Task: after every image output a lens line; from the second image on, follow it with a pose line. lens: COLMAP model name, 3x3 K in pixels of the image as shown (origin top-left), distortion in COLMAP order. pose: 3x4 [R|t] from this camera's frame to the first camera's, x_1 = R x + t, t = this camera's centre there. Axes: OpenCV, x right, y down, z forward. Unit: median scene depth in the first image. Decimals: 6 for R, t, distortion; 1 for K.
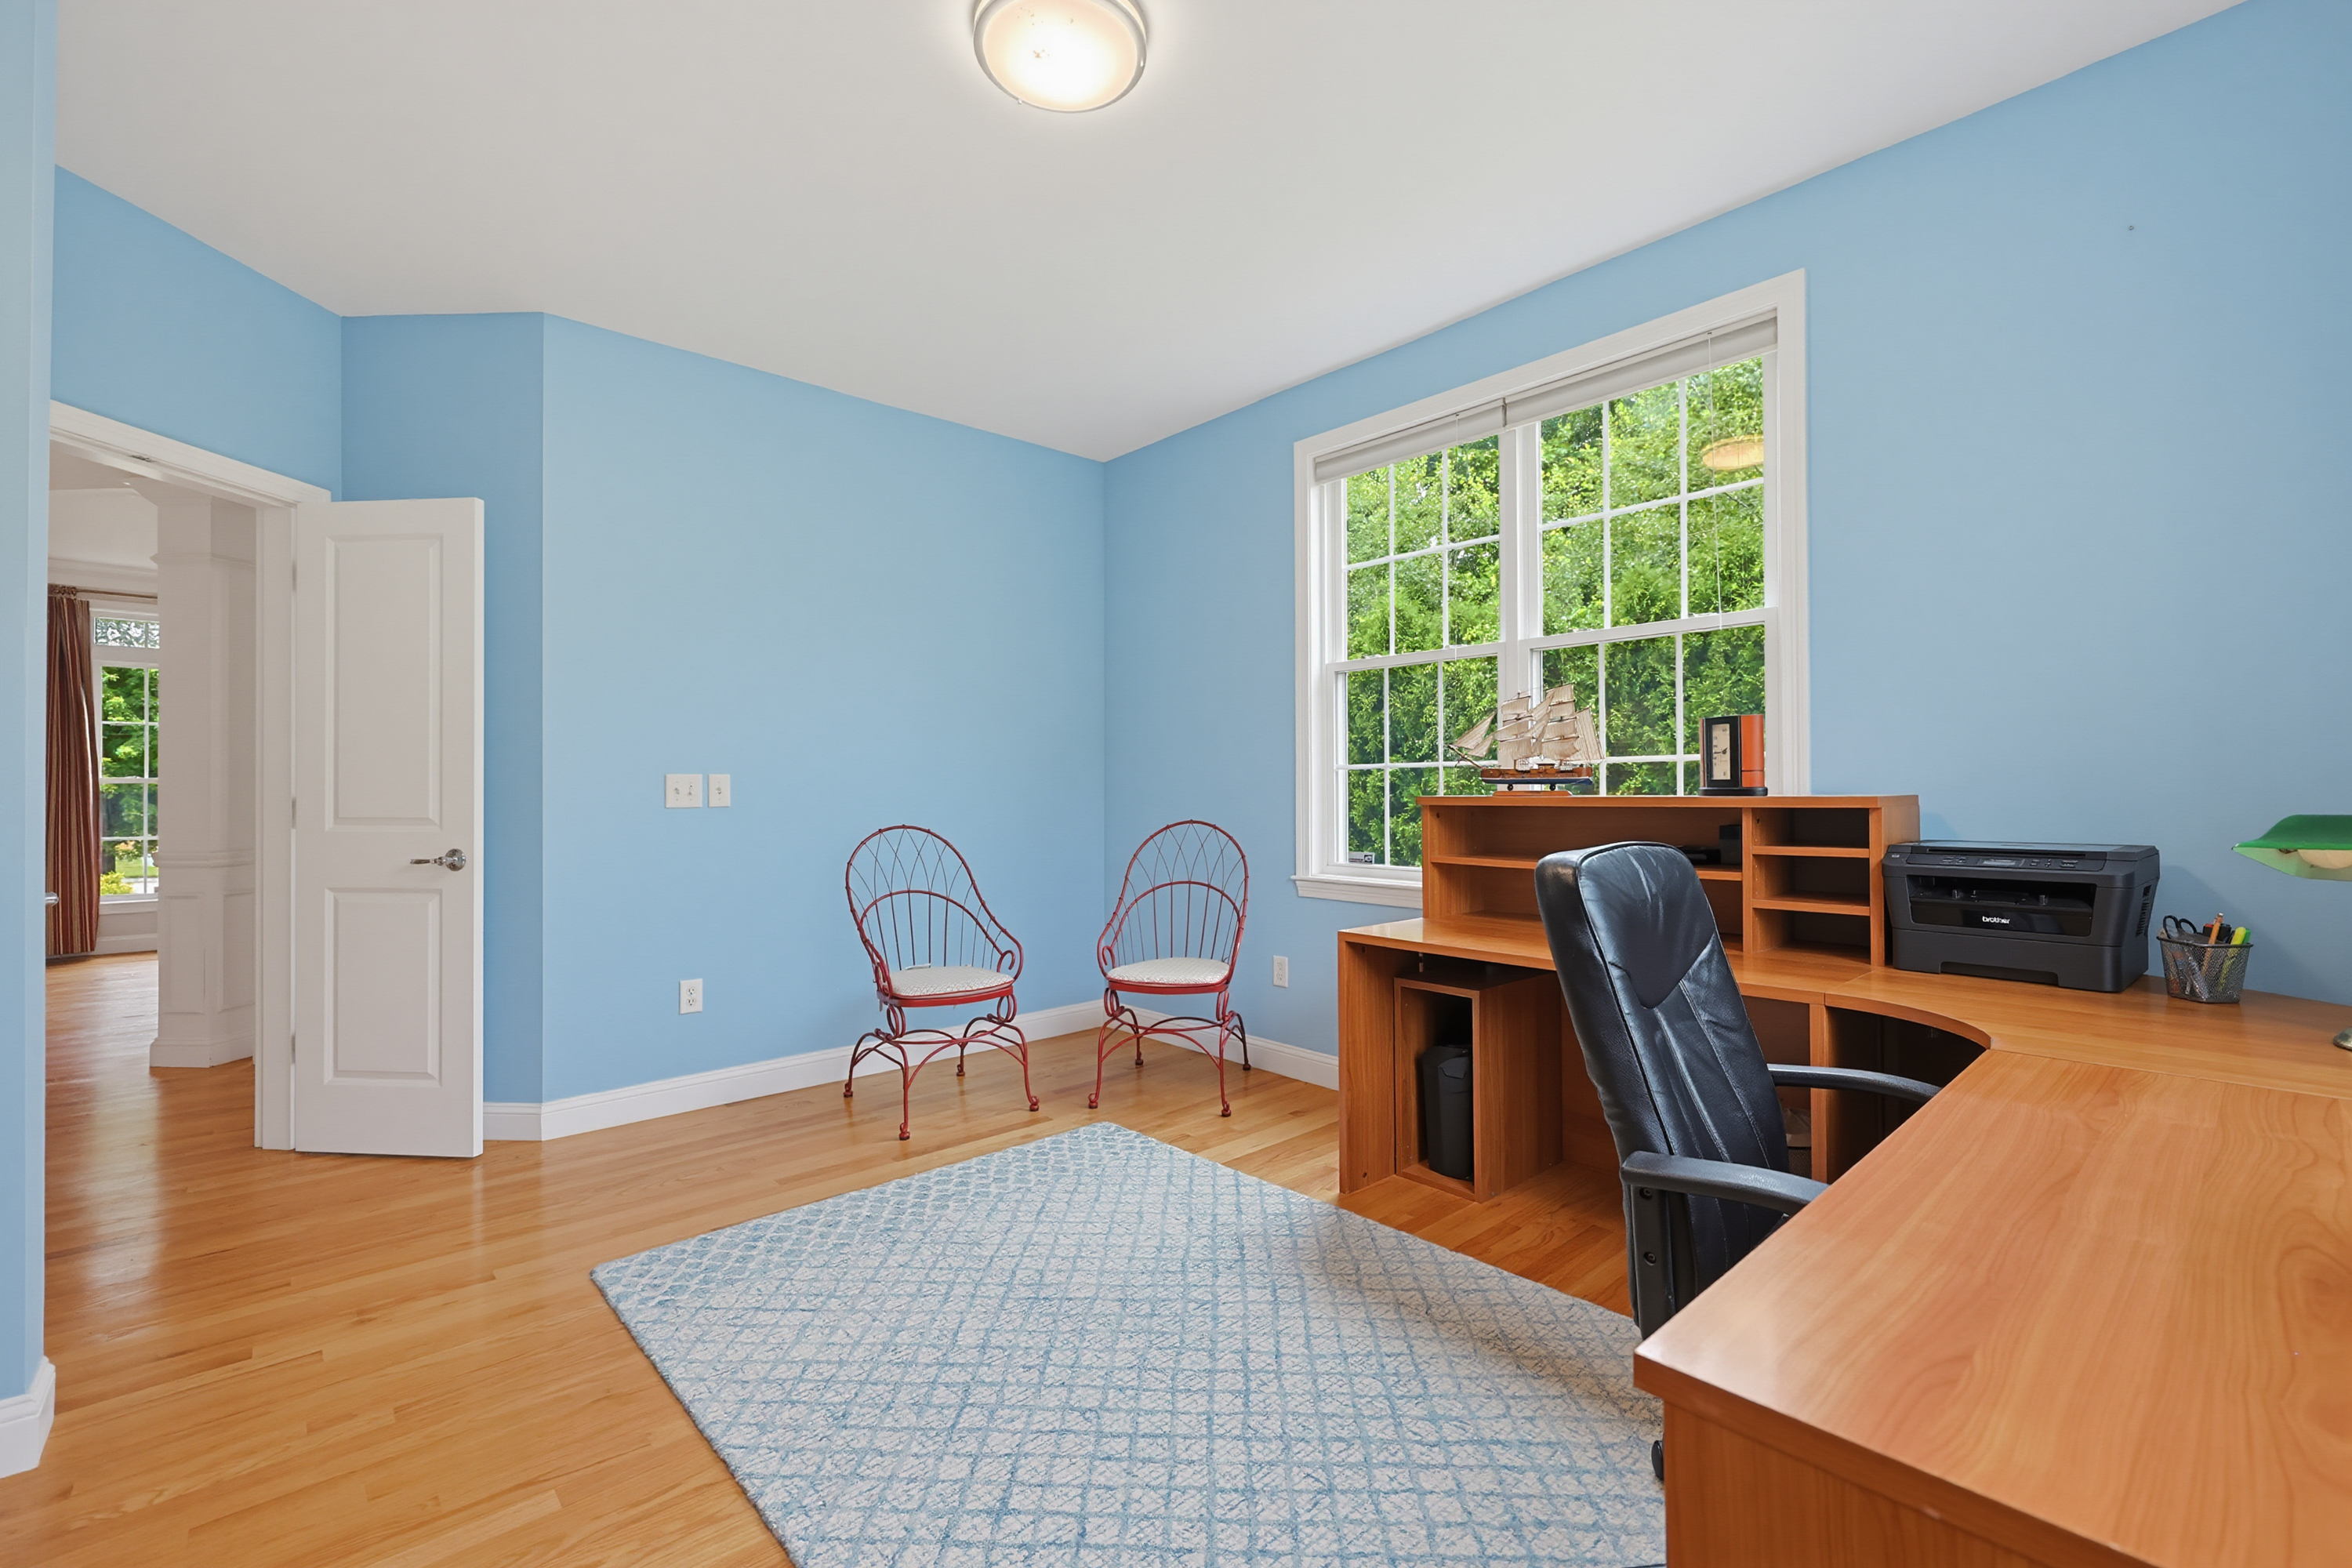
lens RADIAL K [[996.5, 0, 1181.5], [0, 996.5, 773.2], [0, 0, 1]] dist [-0.001564, 0.000501]
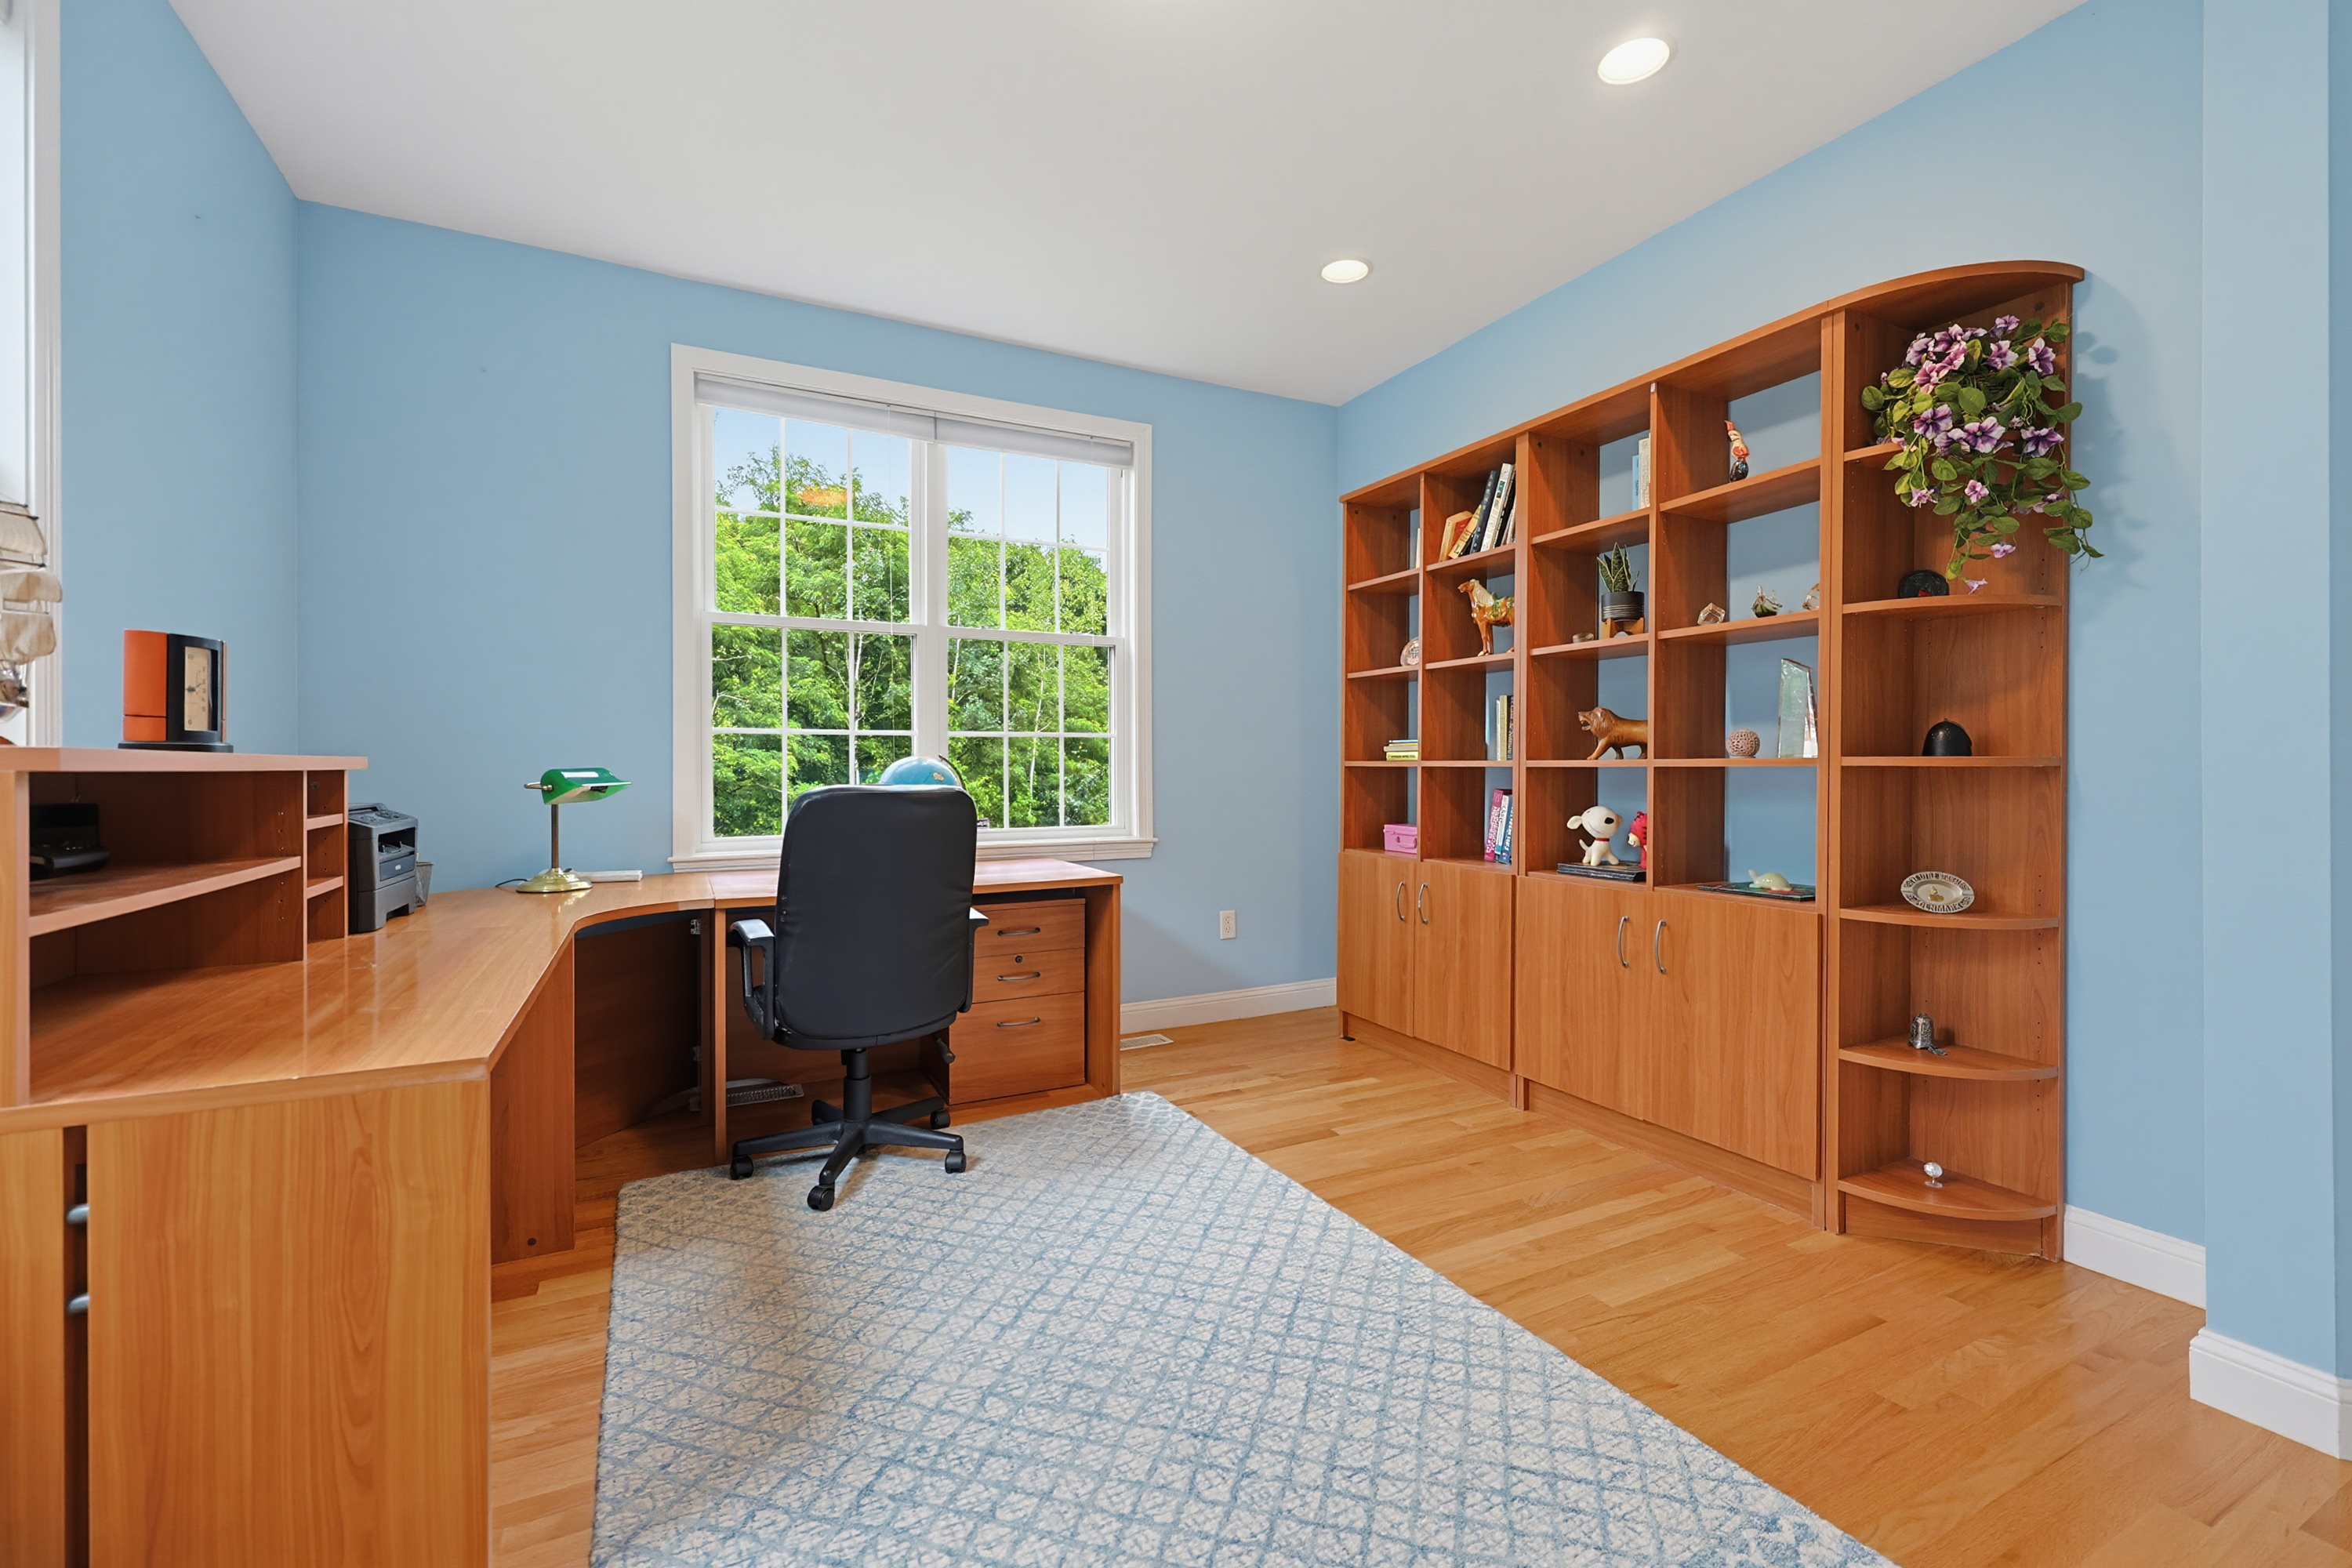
lens RADIAL K [[996.5, 0, 1181.5], [0, 996.5, 773.2], [0, 0, 1]] dist [-0.001564, 0.000501]
pose [[-0.965611, 0.009108, 0.259832, -0.356356], [0.005767, 0.999891, -0.013616, 0.055675], [-0.259928, -0.011649, -0.965558, 1.898277]]
